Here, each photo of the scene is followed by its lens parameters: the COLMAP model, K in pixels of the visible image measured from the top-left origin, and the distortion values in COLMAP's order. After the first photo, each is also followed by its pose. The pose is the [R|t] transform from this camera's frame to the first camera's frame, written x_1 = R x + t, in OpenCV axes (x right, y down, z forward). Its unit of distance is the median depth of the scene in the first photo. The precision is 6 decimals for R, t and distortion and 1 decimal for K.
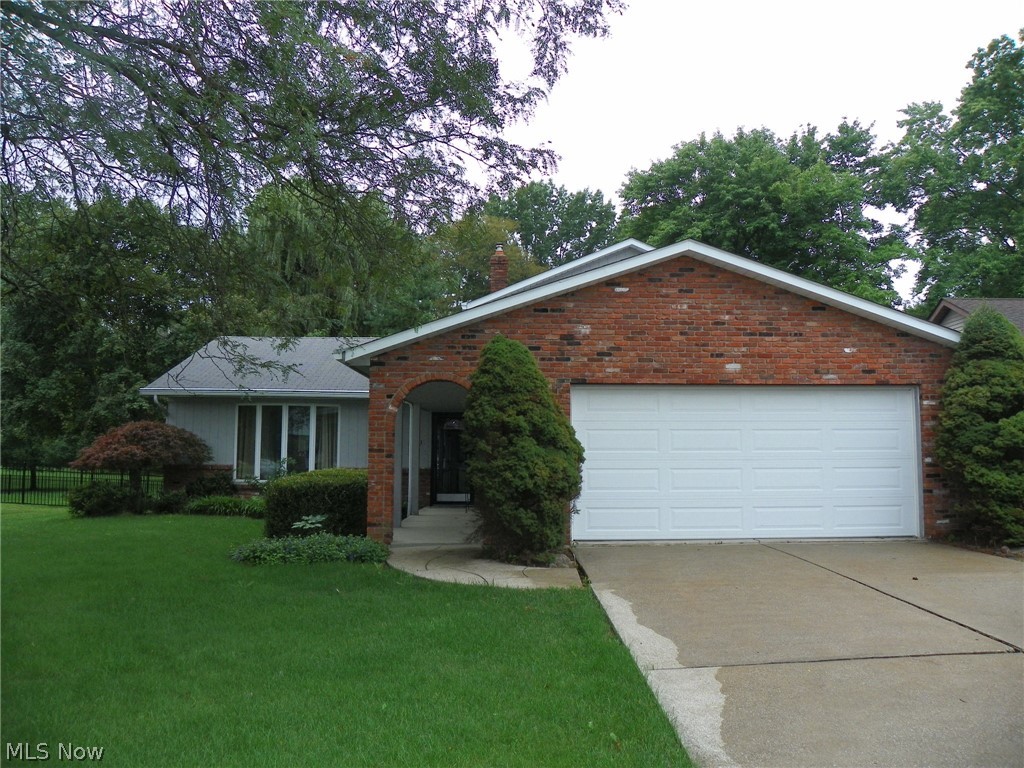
lens RADIAL K [[803.2, 0, 512.0], [0, 803.2, 387.3], [0, 0, 1]] dist [-0.090878, 0.006617]
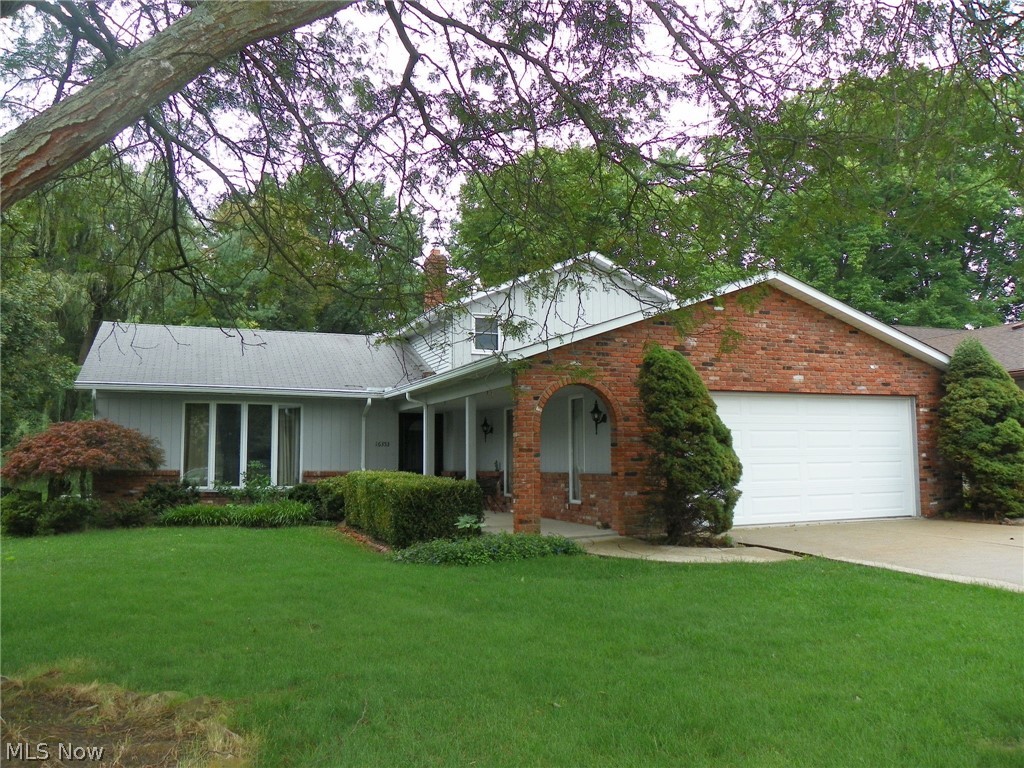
lens RADIAL K [[862.2, 0, 512.4], [0, 862.2, 378.0], [0, 0, 1]] dist [-0.065921, -0.013093]
pose [[0.928584, 0.025310, 0.370258, -0.596641], [-0.021299, 0.999662, -0.014918, 0.002417], [-0.370510, 0.005966, 0.928809, -0.032551]]
